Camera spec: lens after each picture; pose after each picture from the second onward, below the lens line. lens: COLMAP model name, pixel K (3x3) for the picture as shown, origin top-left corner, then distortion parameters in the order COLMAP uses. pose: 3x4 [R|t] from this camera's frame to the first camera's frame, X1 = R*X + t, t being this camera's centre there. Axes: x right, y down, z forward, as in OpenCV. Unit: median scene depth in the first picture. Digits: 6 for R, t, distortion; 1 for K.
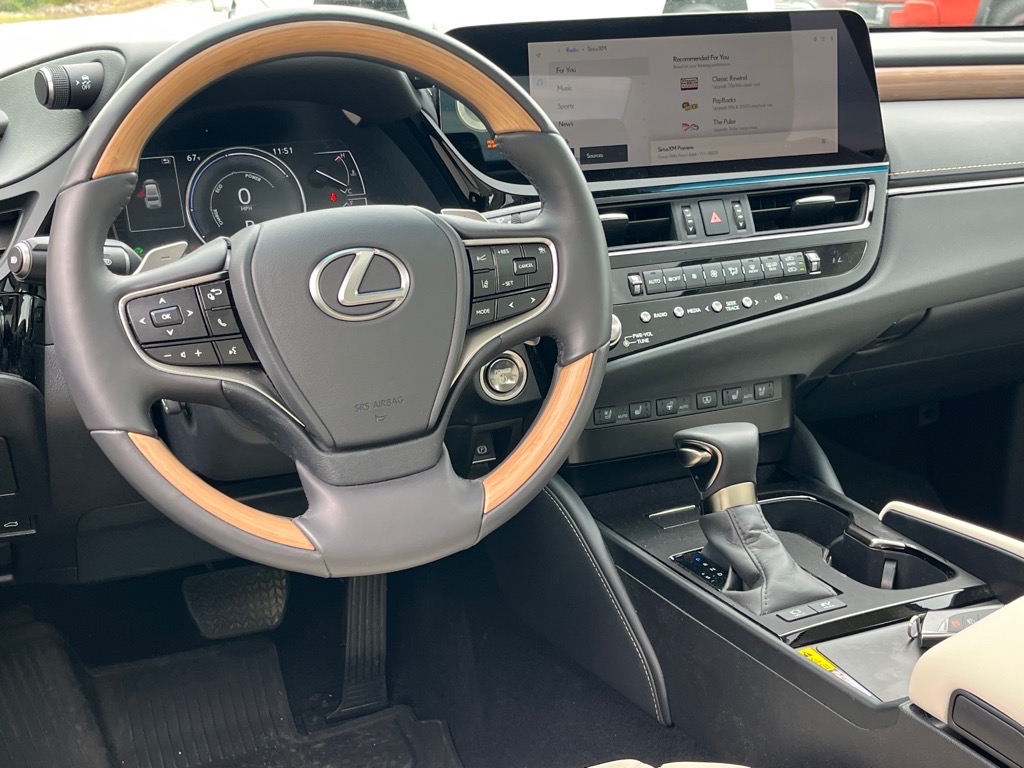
lens RADIAL K [[1354.8, 0, 512.0], [0, 1354.8, 384.0], [0, 0, 1]] dist [0.133354, -0.011593]
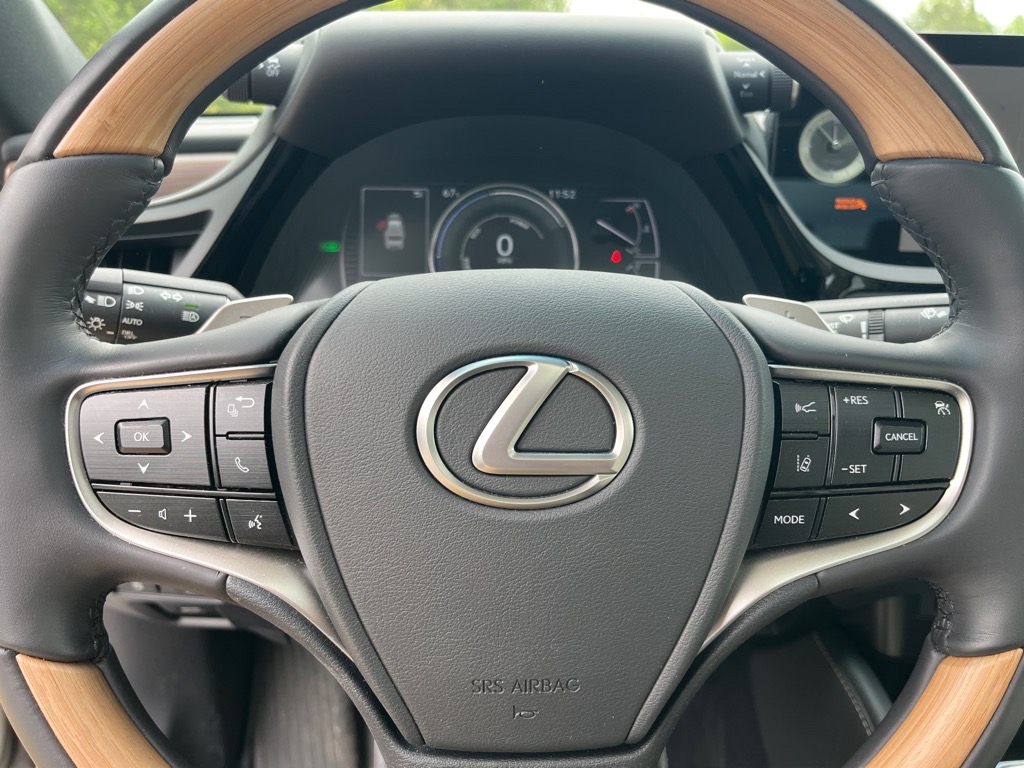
lens RADIAL K [[783.5, 0, 512.0], [0, 783.5, 384.0], [0, 0, 1]] dist [0.002192, 0.002812]
pose [[0.924795, 0.167747, -0.341490, -0.025898], [-0.164869, 0.985596, 0.037660, -0.097013], [0.342888, 0.021474, 0.939131, 0.728759]]
